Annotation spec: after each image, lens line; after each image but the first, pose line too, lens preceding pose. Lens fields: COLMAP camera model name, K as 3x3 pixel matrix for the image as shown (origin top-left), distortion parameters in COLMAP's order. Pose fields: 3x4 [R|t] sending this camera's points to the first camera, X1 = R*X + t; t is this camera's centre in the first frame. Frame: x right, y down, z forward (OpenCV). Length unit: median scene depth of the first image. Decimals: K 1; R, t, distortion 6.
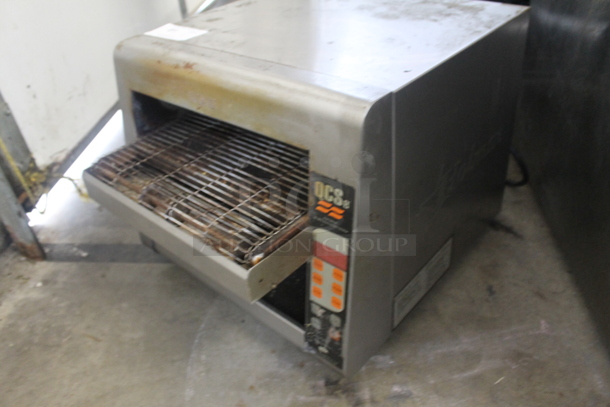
lens RADIAL K [[506.4, 0, 305.0], [0, 506.4, 203.5], [0, 0, 1]] dist [-0.154028, 0.126933]
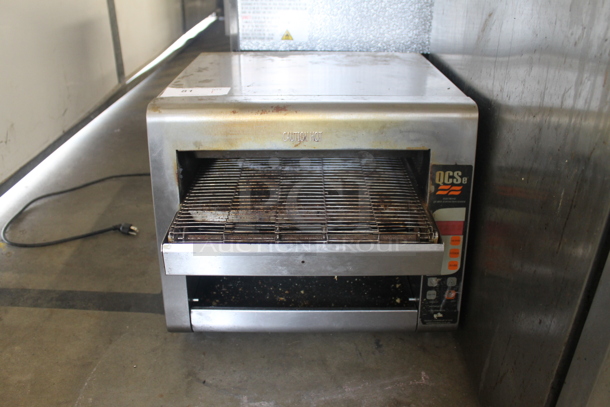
lens RADIAL K [[506.4, 0, 305.0], [0, 506.4, 203.5], [0, 0, 1]] dist [-0.154028, 0.126933]
pose [[0.747002, -0.218035, 0.628052, -0.967094], [0.326714, 0.943142, -0.061170, 0.001728], [-0.579005, 0.250887, 0.775763, 0.183052]]
